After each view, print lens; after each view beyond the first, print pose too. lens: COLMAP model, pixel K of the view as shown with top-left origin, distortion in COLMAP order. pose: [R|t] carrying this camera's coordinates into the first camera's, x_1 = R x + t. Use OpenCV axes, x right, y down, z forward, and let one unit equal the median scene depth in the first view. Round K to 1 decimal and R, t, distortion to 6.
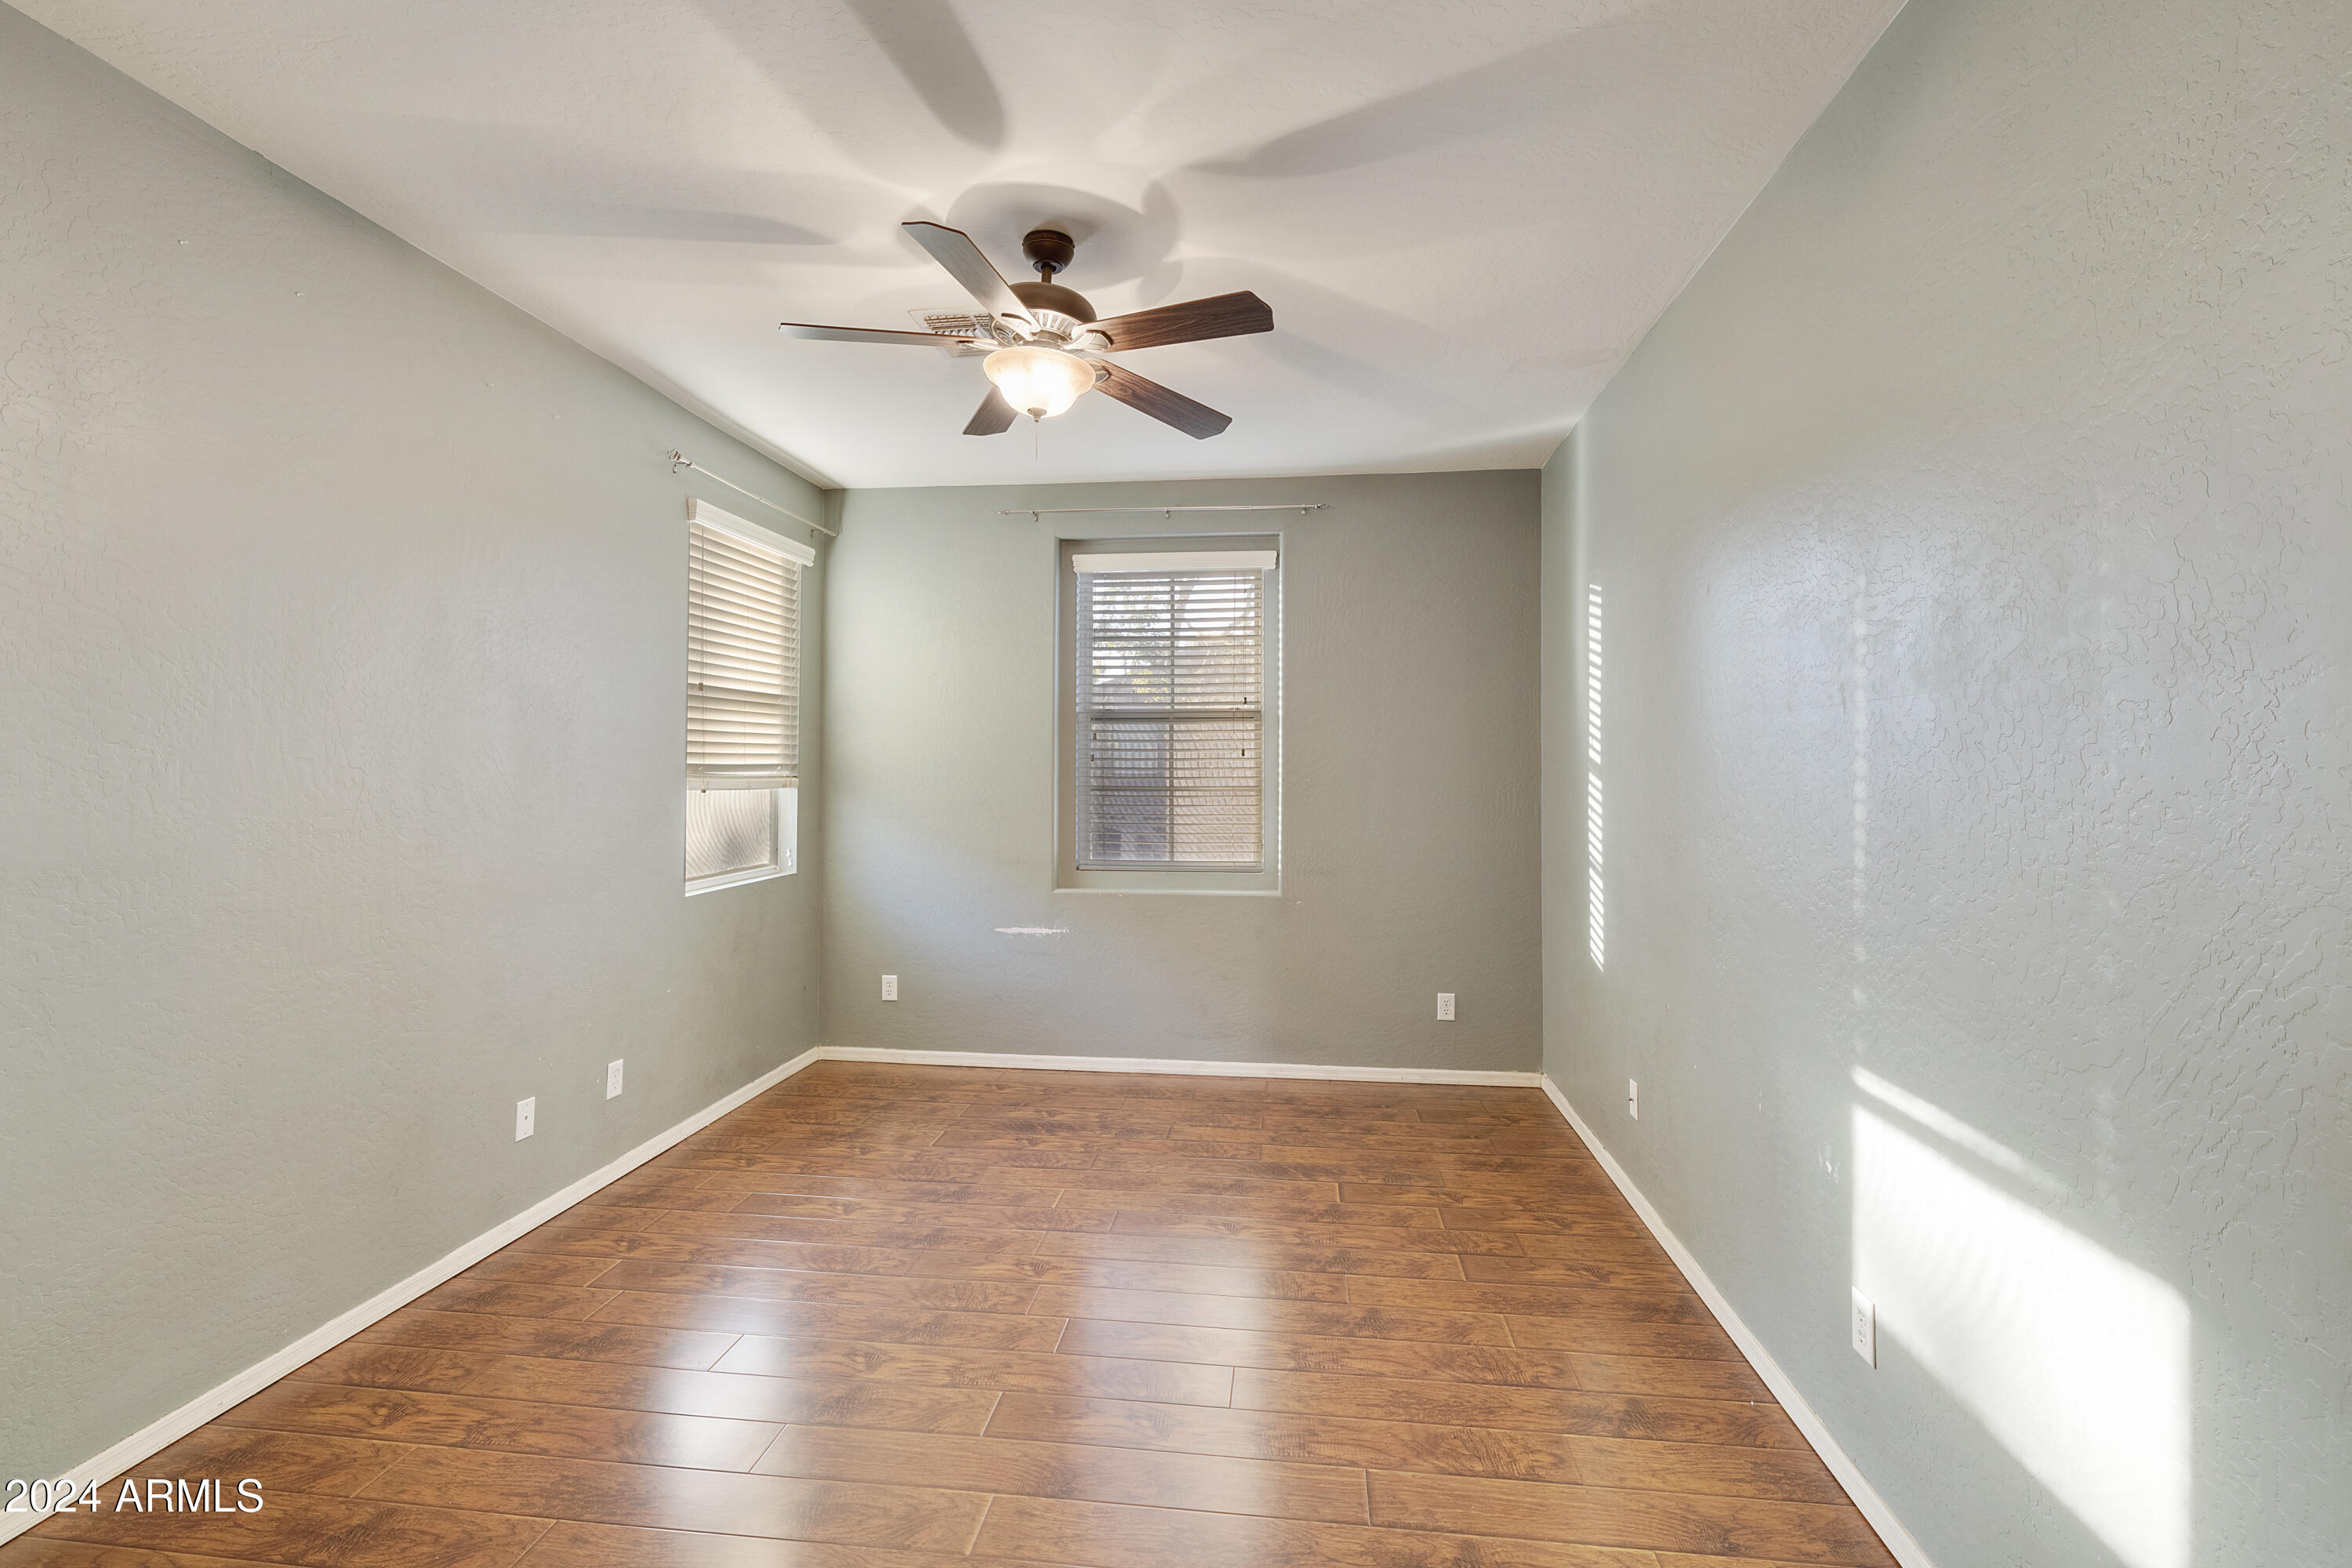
lens RADIAL K [[1080.7, 0, 1168.4], [0, 1080.7, 773.4], [0, 0, 1]] dist [-0.003748, -0.001011]
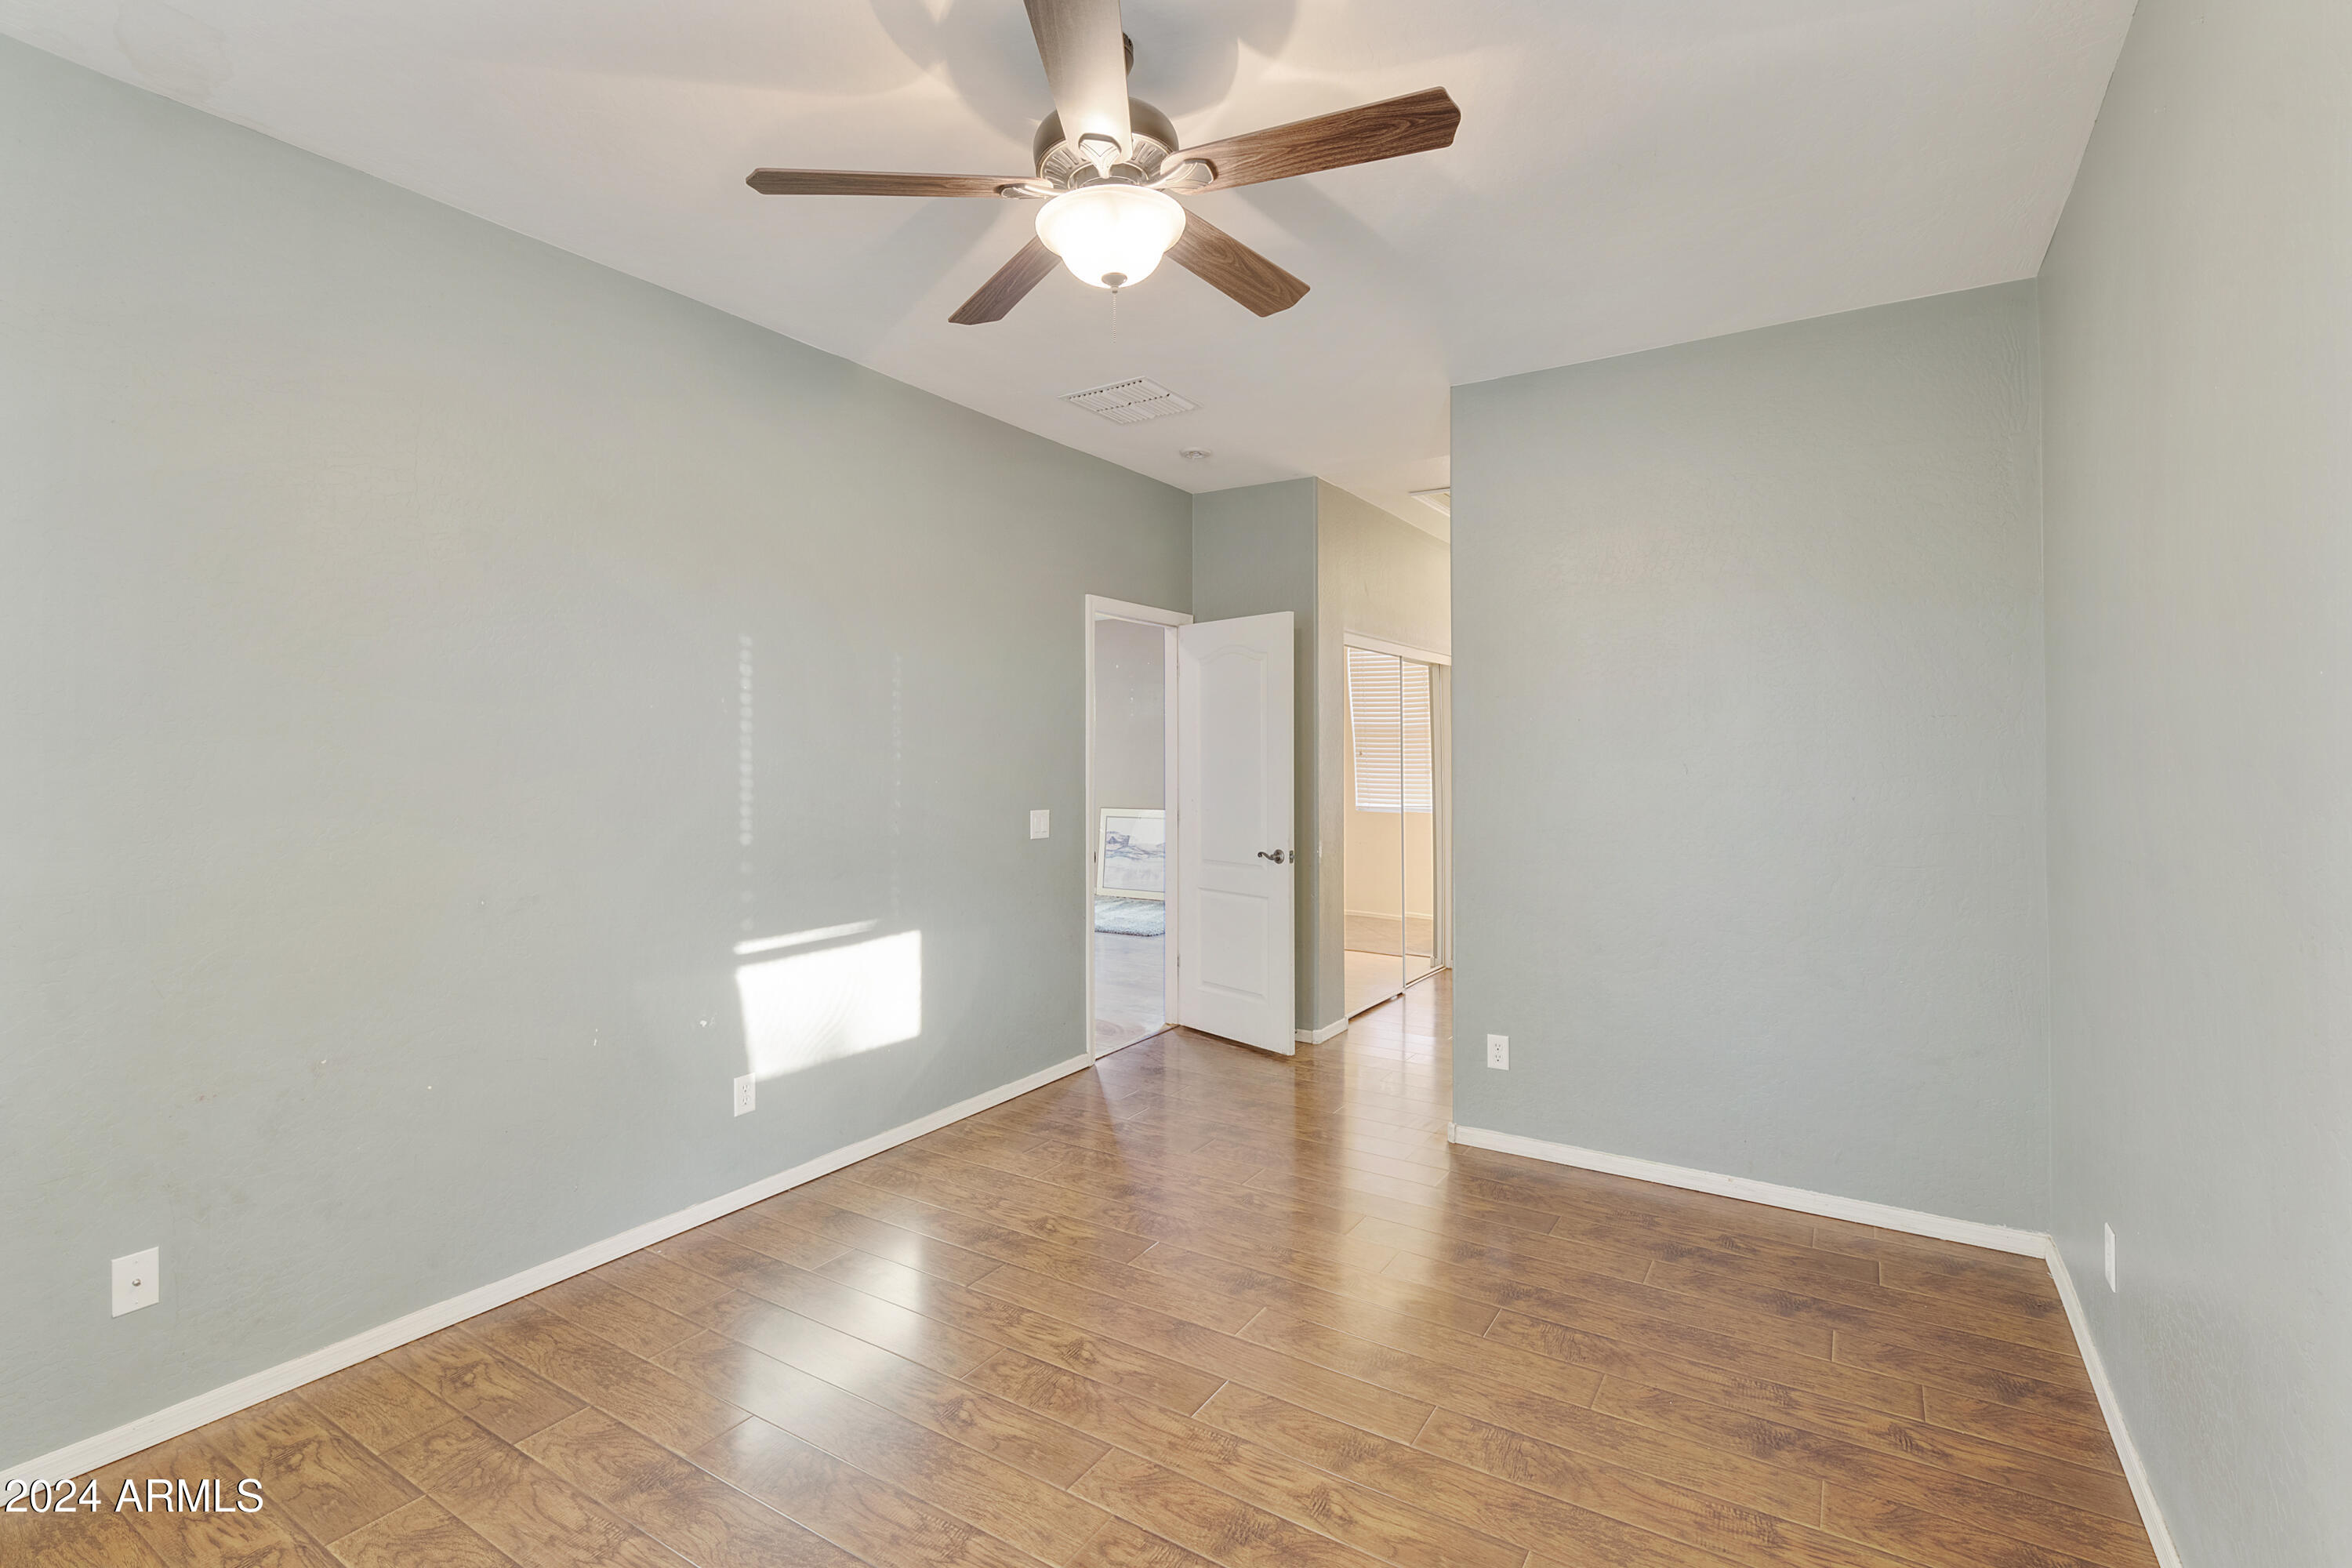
lens RADIAL K [[1080.7, 0, 1168.8], [0, 1080.7, 774.9], [0, 0, 1]] dist [-0.003748, -0.001011]
pose [[-0.906750, -0.013436, 0.421454, -0.512300], [-0.005143, 0.999770, 0.020809, -0.011478], [-0.421636, 0.016701, -0.906611, 1.801733]]
